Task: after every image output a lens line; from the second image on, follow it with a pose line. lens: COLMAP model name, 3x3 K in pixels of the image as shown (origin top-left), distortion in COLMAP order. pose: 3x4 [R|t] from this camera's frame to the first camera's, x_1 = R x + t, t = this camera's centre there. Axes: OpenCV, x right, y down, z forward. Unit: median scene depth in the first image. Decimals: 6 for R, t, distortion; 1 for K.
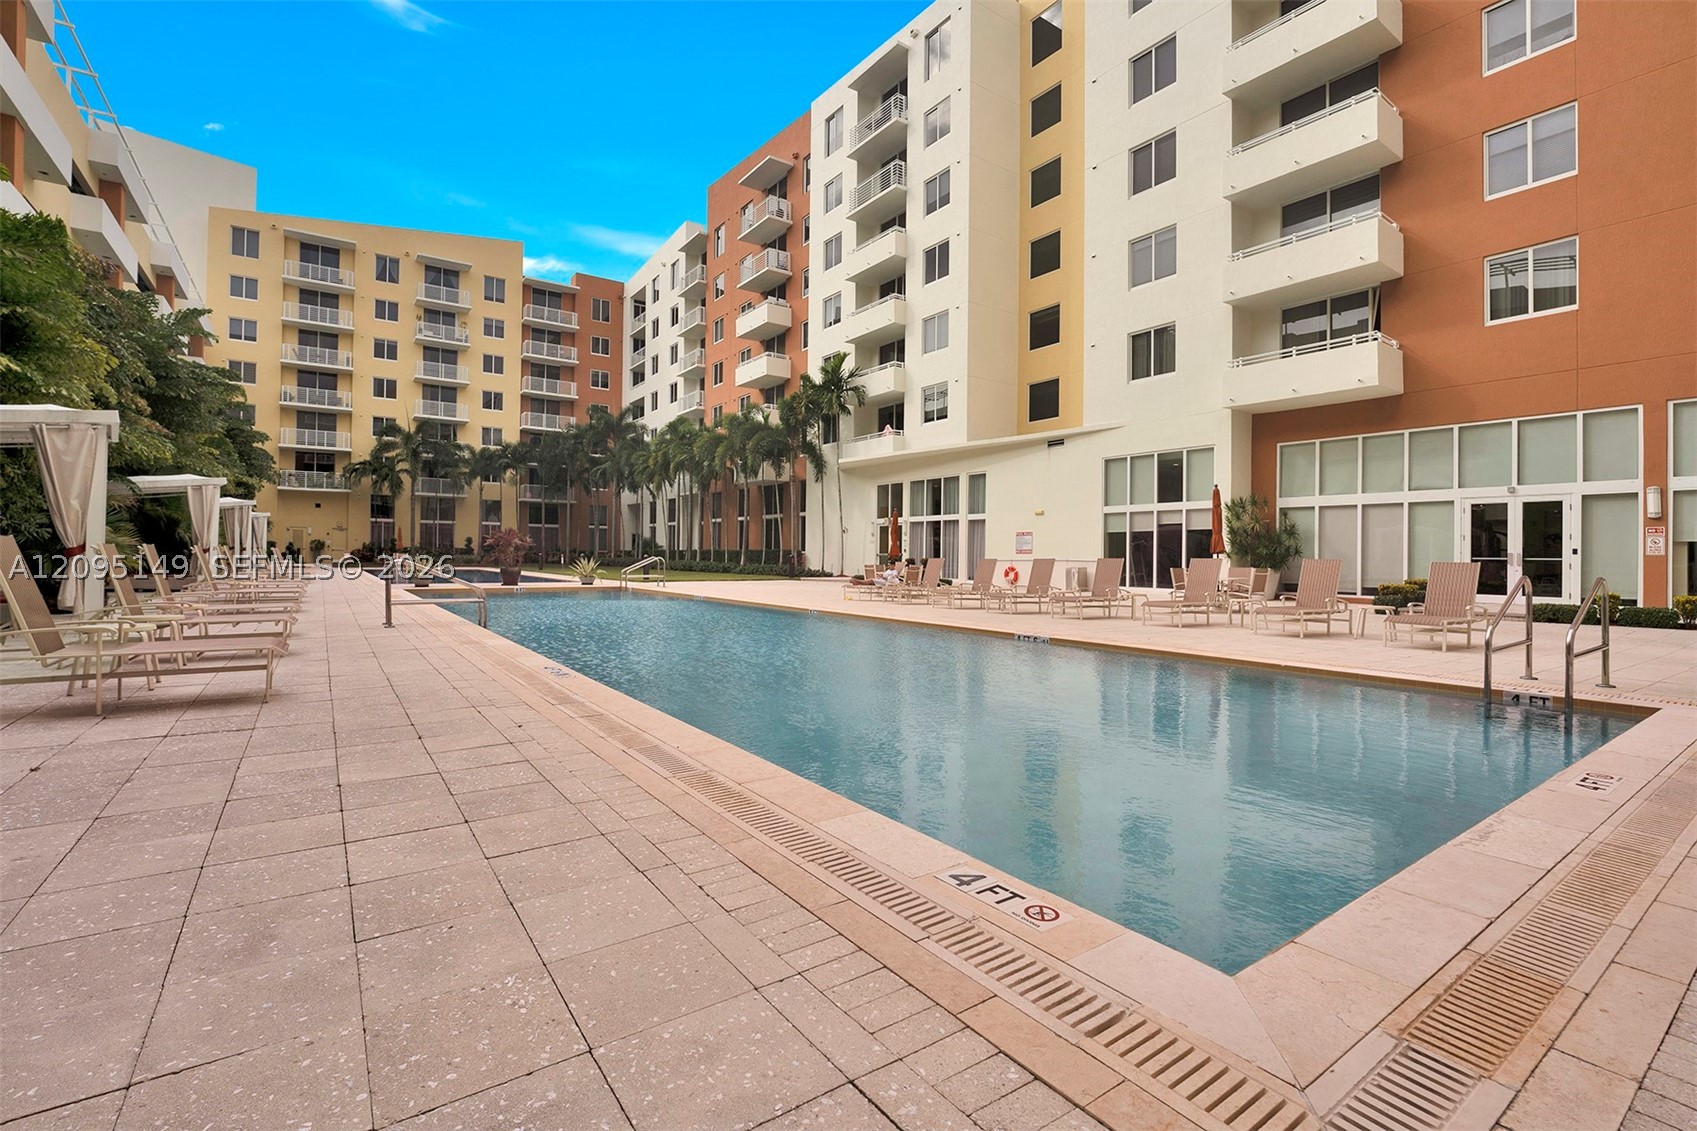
lens RADIAL K [[763.1, 0, 855.0], [0, 763.1, 556.4], [0, 0, 1]] dist [-0.024830, -0.000364]
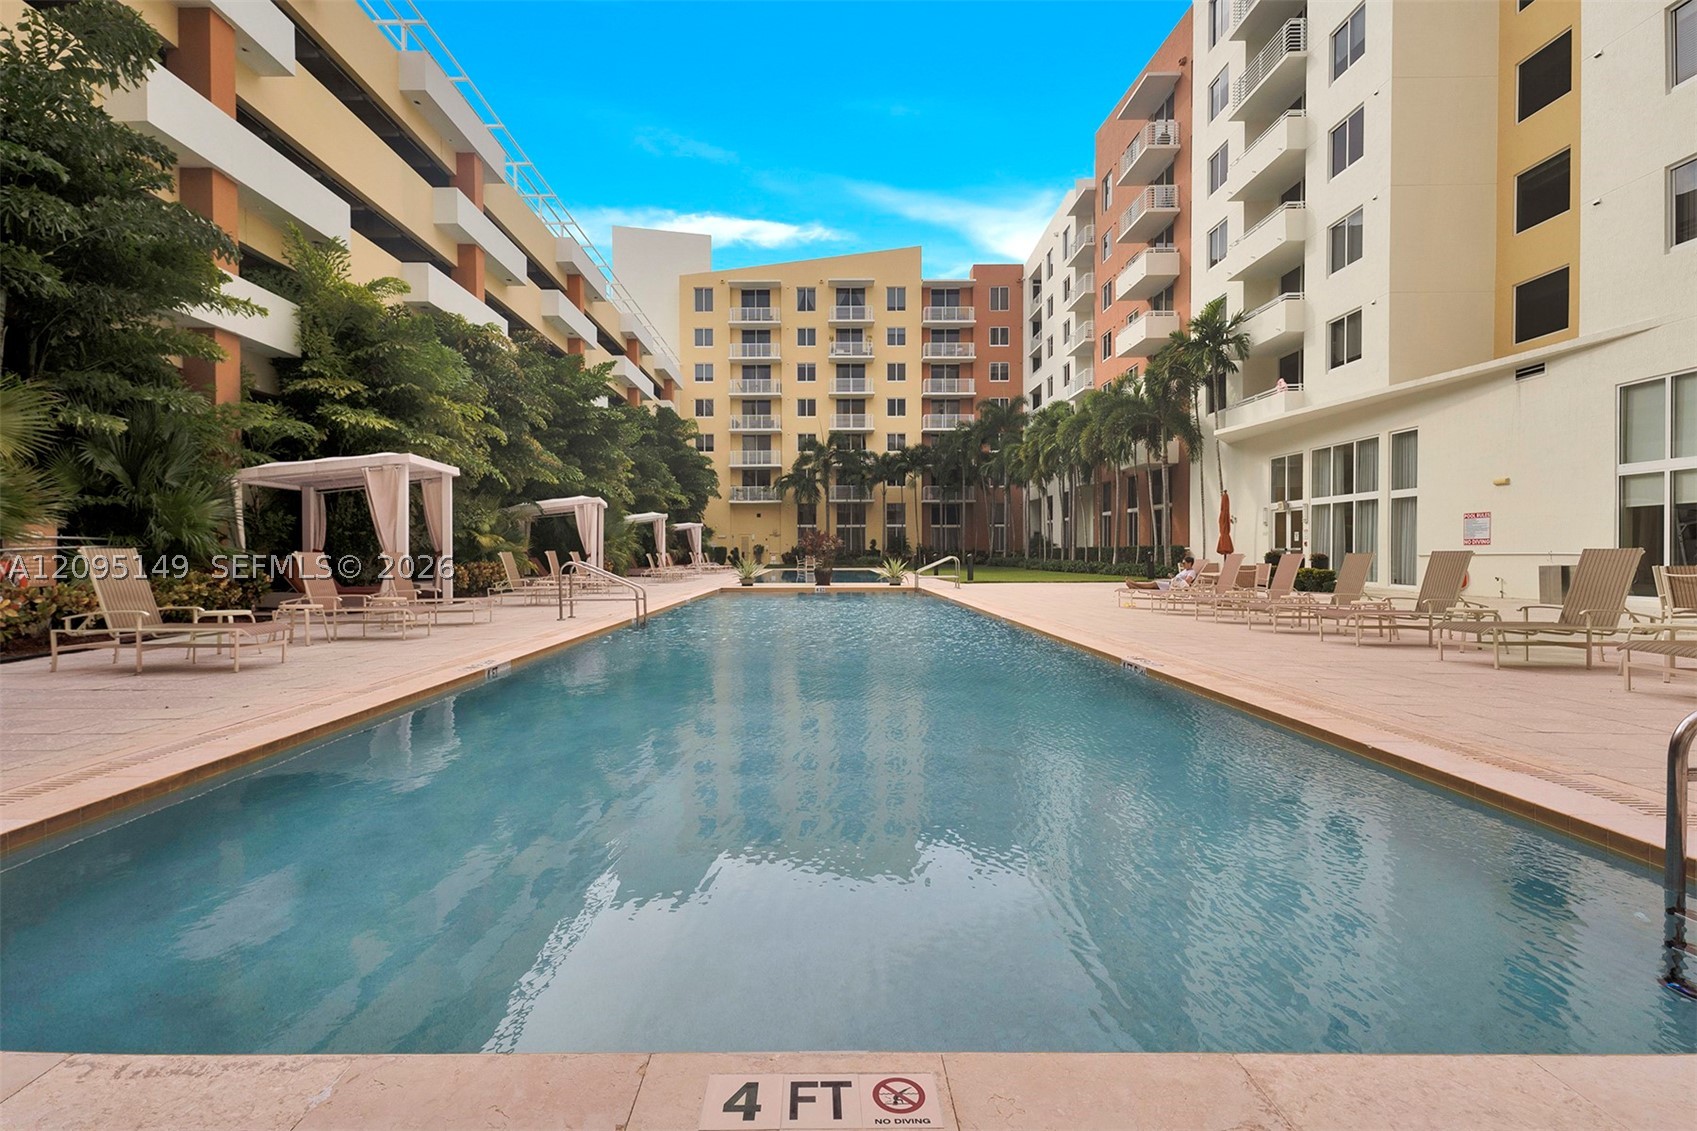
lens RADIAL K [[805.1, 0, 810.3], [0, 805.1, 563.4], [0, 0, 1]] dist [0.000872, -0.000405]
pose [[0.804797, -0.006154, -0.593519, 0.087778], [0.011542, 0.999919, 0.005283, 0.001035], [0.593438, -0.011102, 0.804803, 0.047190]]
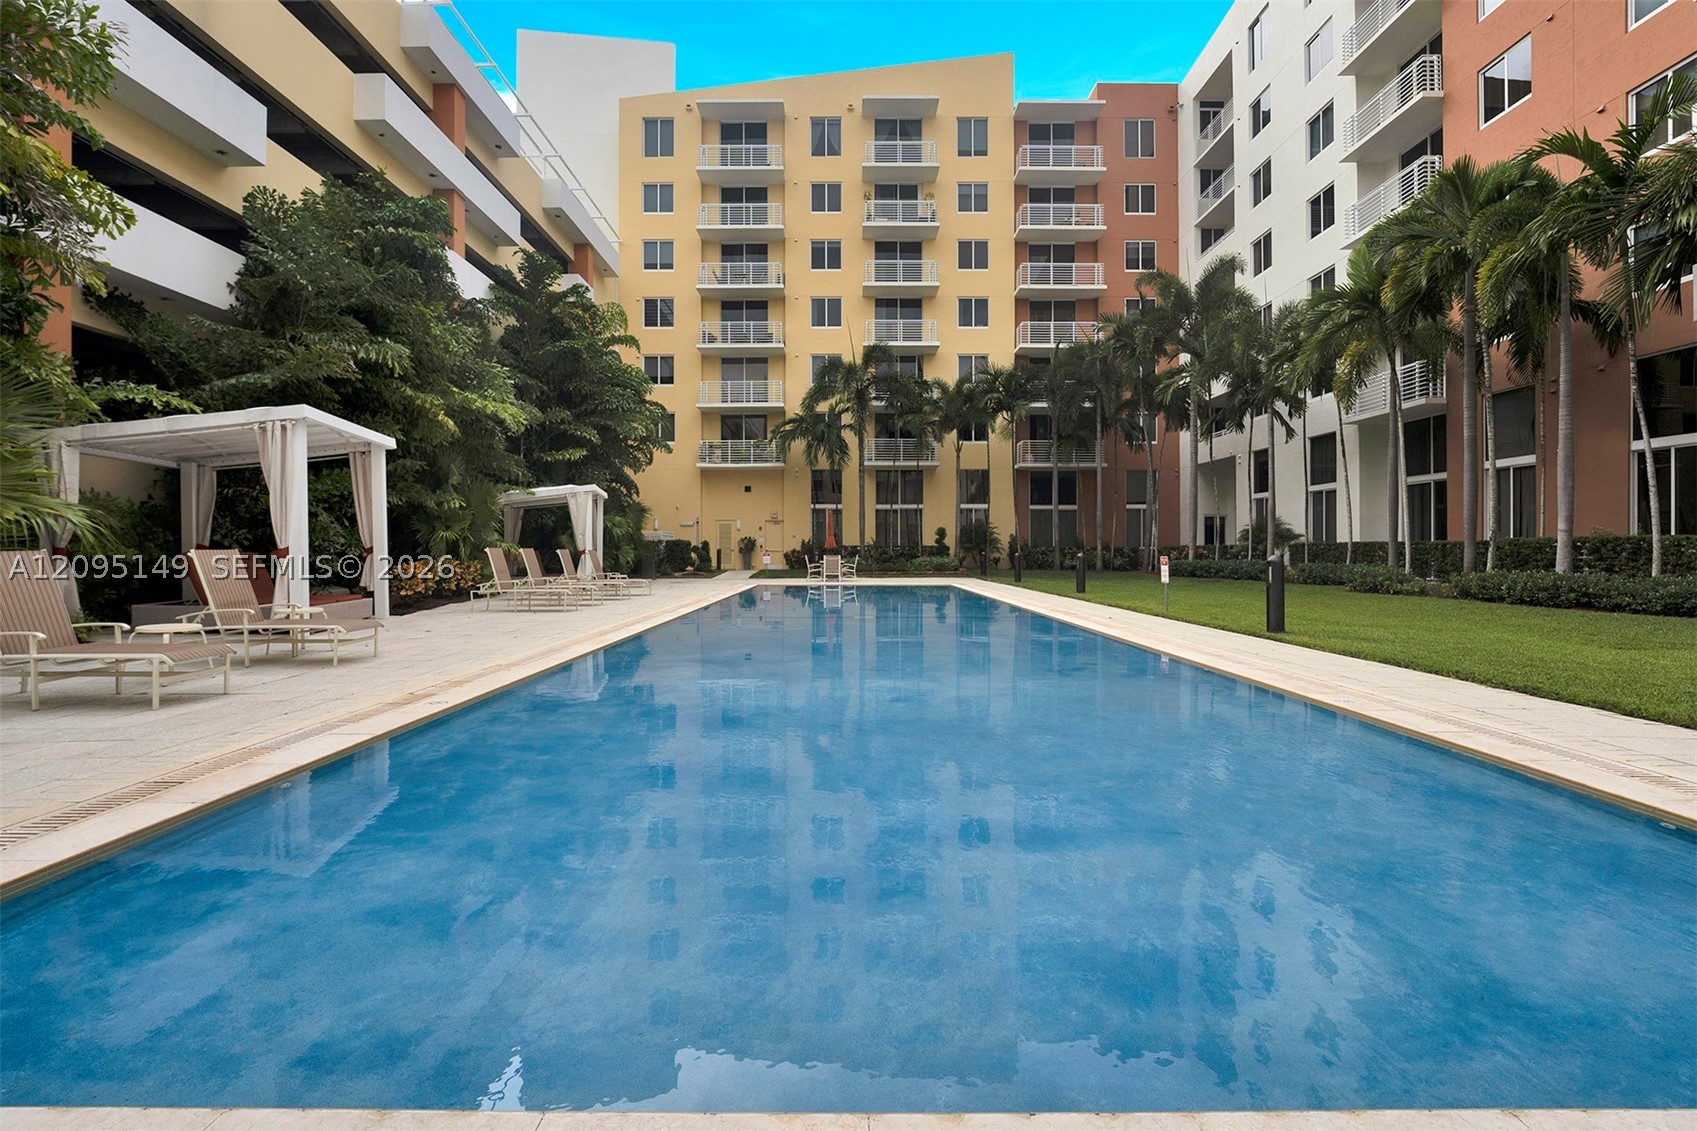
lens RADIAL K [[763.1, 0, 855.0], [0, 763.1, 556.4], [0, 0, 1]] dist [-0.024830, -0.000364]
pose [[0.821071, -0.010150, -0.570736, -0.221876], [0.011523, 0.999933, -0.001205, -0.002128], [0.570710, -0.005588, 0.821133, 0.469401]]
